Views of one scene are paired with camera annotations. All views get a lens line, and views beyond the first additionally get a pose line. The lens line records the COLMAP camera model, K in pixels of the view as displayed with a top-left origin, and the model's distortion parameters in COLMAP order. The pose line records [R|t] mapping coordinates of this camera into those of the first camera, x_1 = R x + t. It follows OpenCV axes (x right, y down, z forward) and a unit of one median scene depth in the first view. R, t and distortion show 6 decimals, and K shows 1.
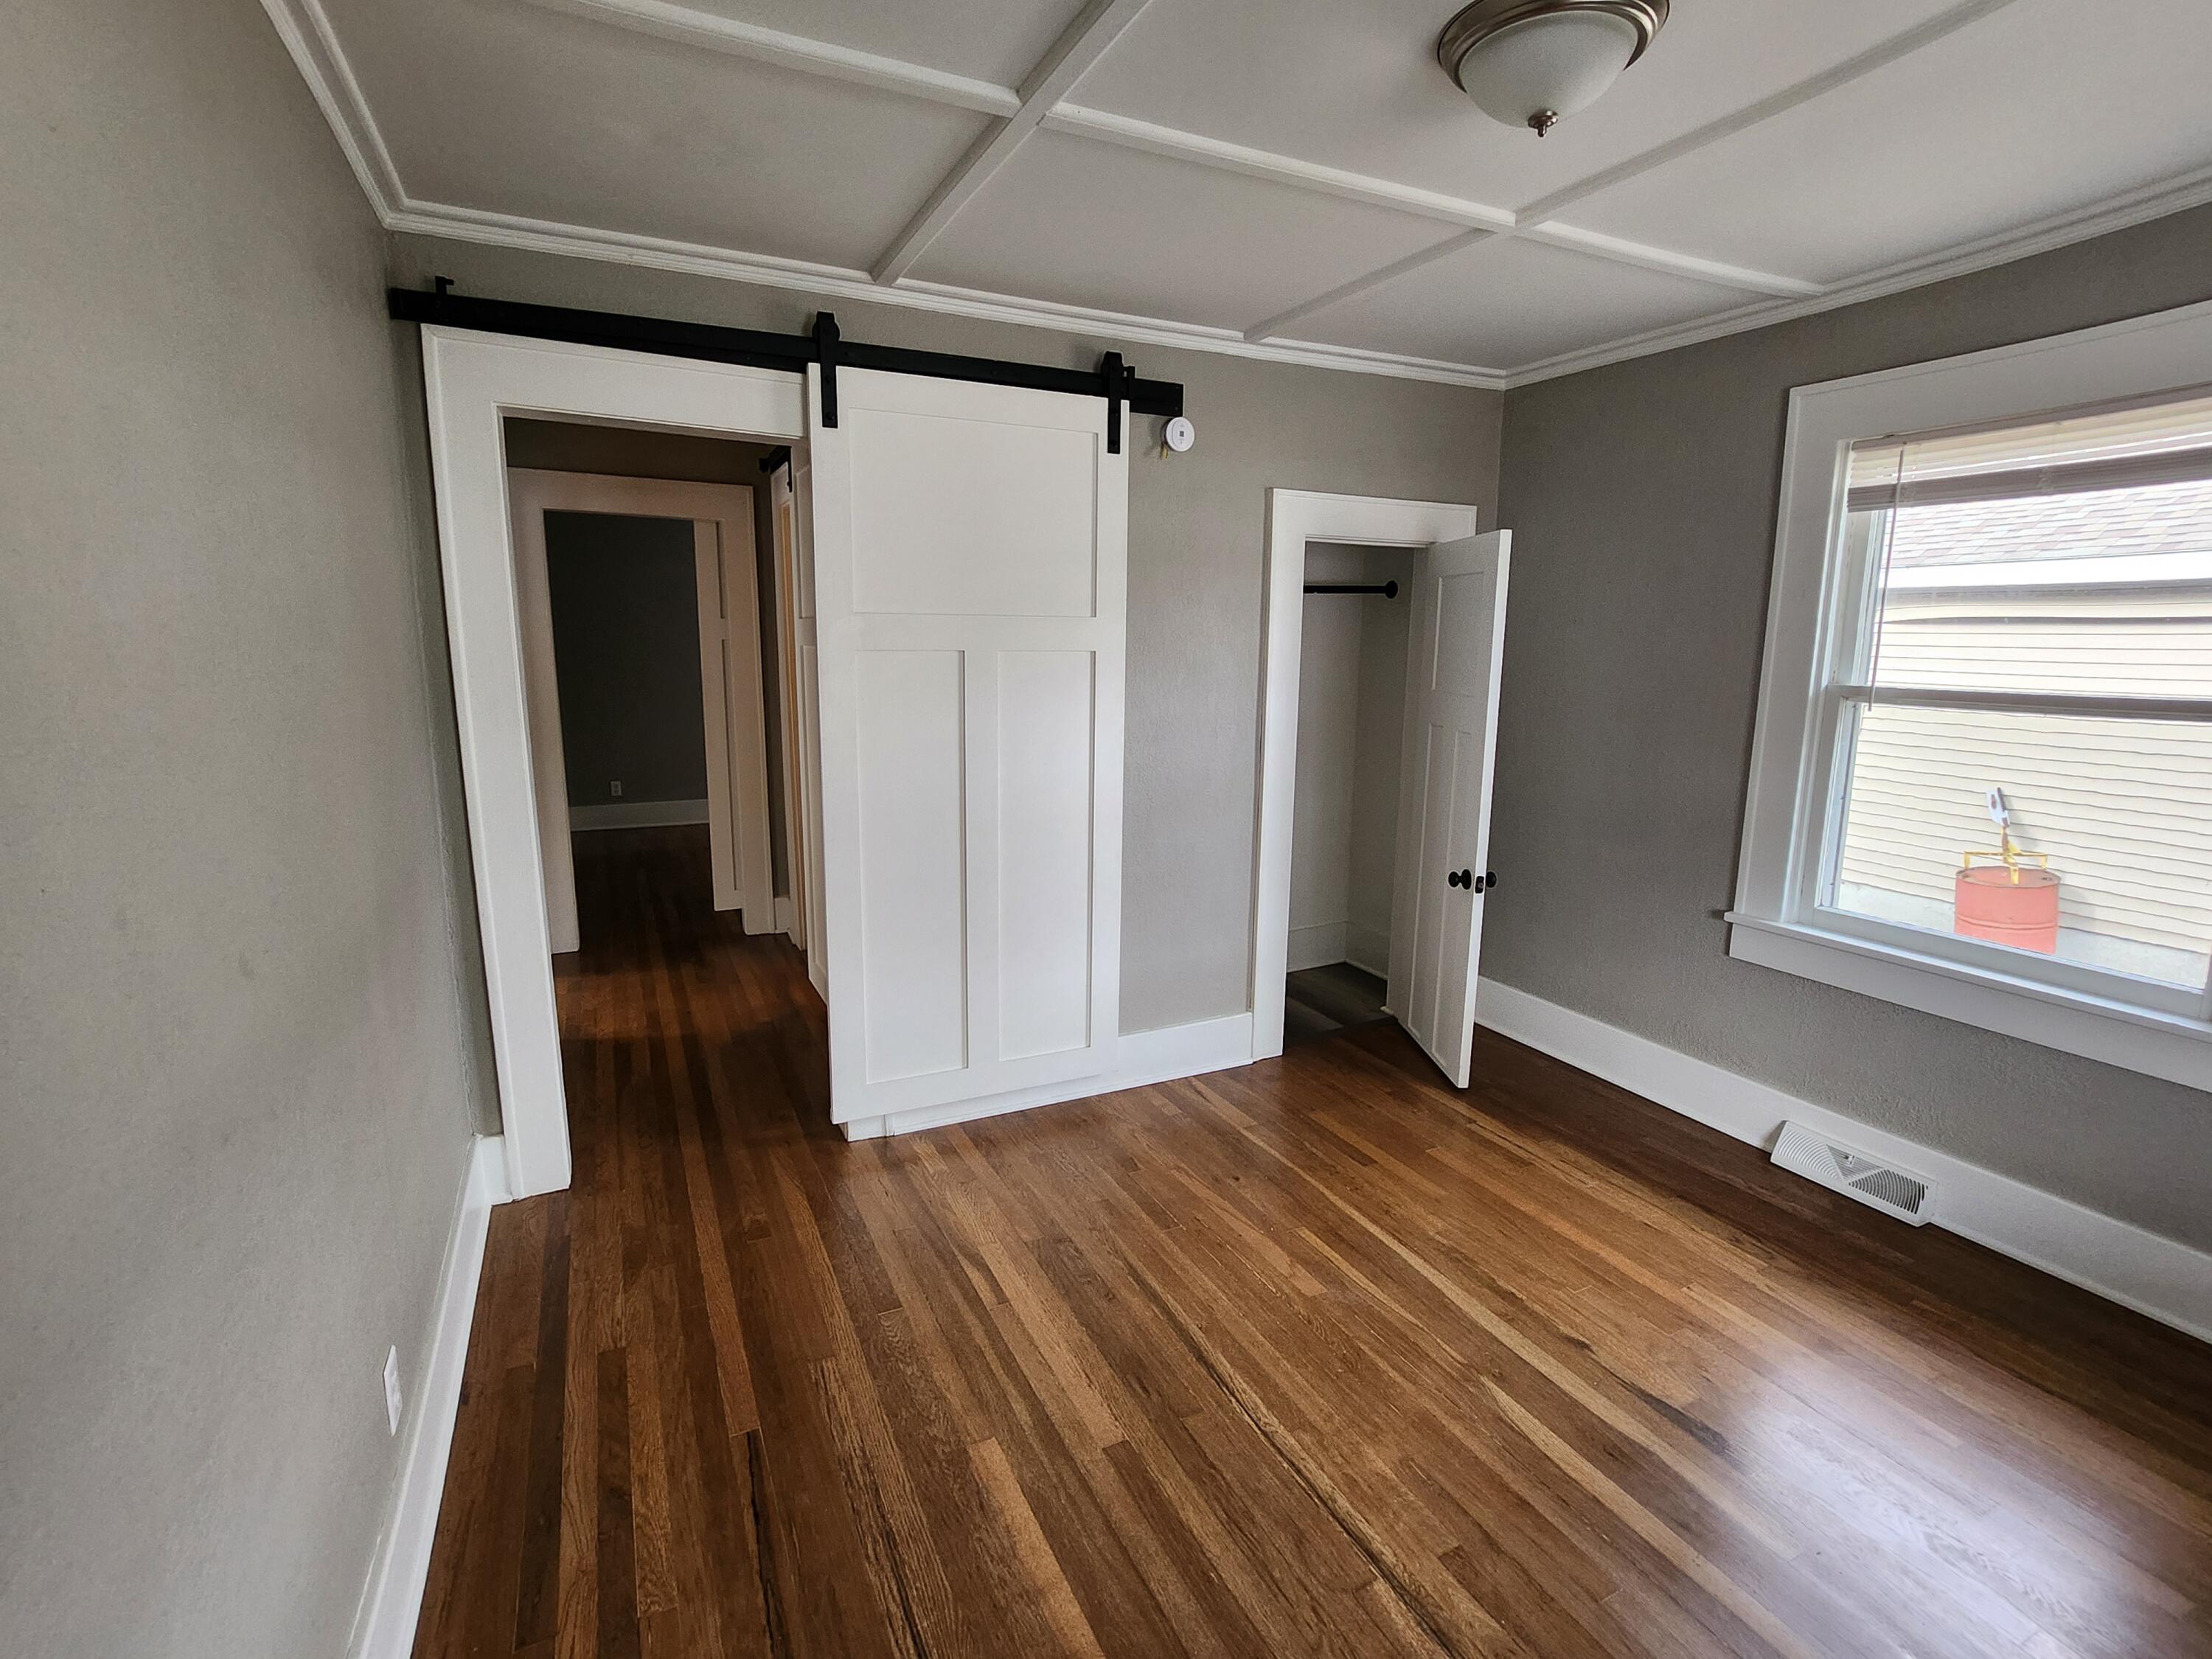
lens RADIAL K [[1042.9, 0, 1093.1], [0, 1042.9, 826.9], [0, 0, 1]] dist [-0.004548, -0.000340]
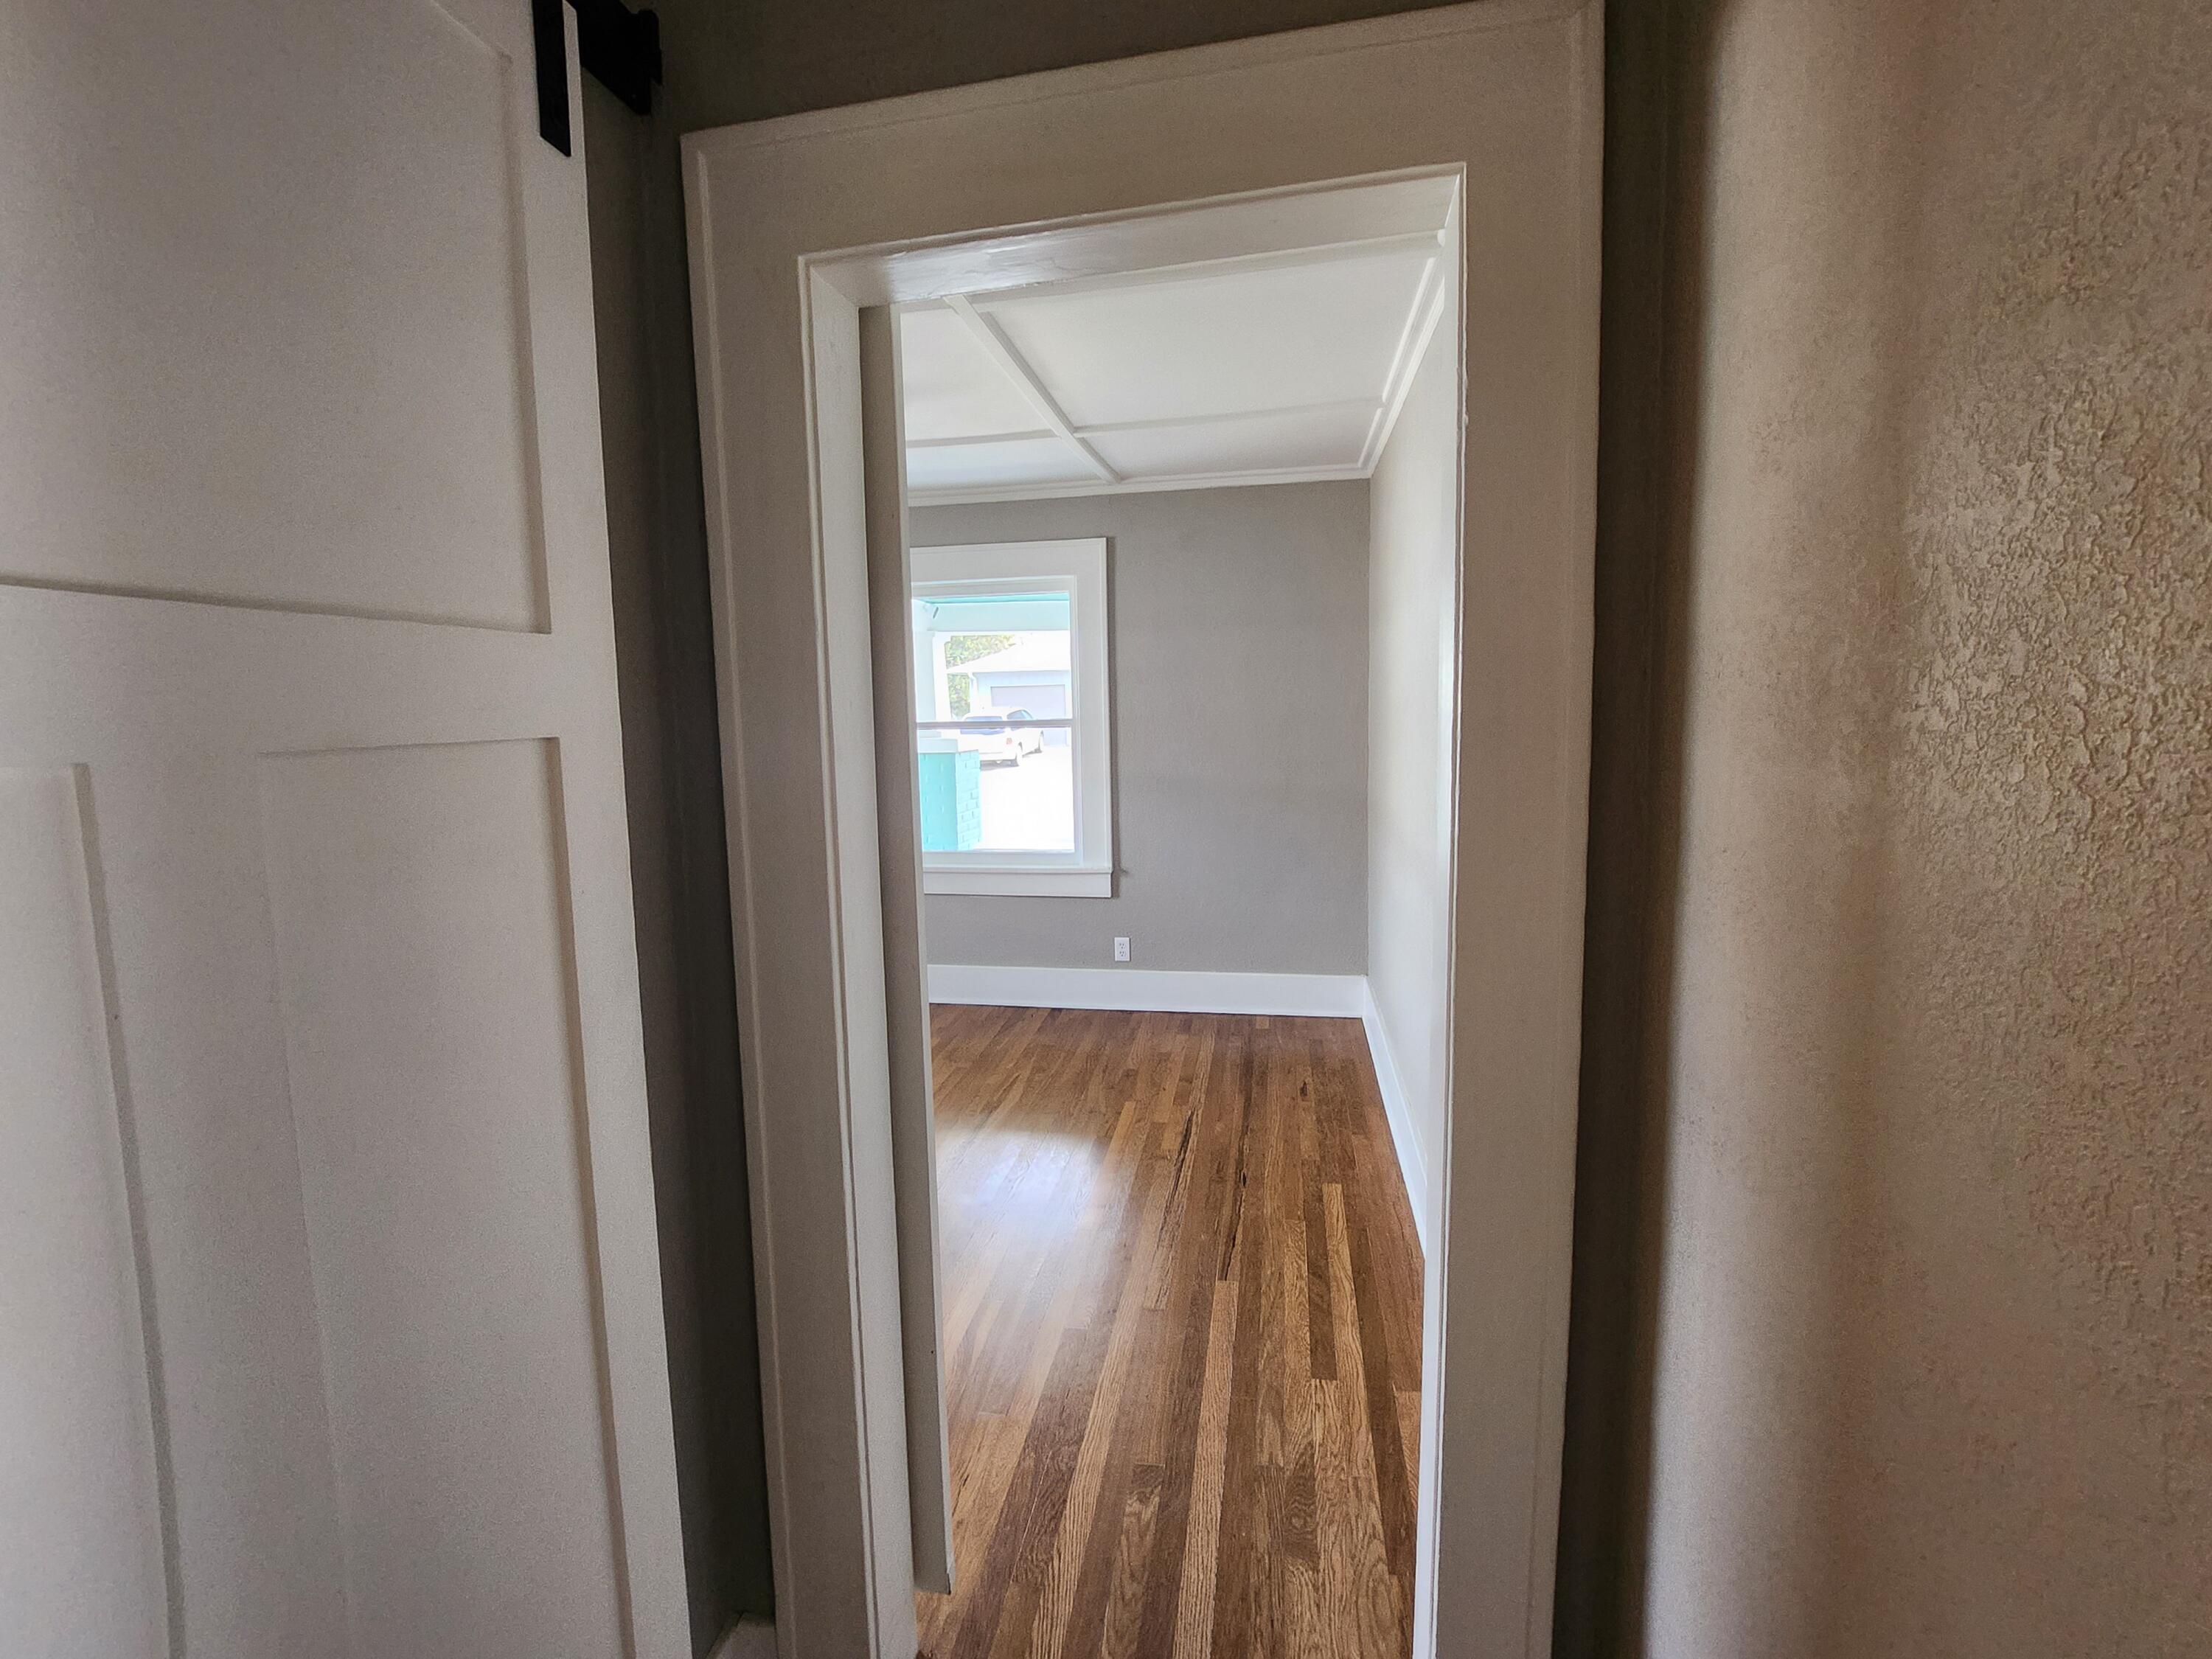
lens RADIAL K [[1042.9, 0, 1094.2], [0, 1042.9, 822.7], [0, 0, 1]] dist [-0.004548, -0.000340]
pose [[-0.815689, -0.059269, 0.575446, -0.865850], [0.127948, 0.951618, 0.279378, -0.344973], [-0.564163, 0.301513, -0.768642, 1.814444]]
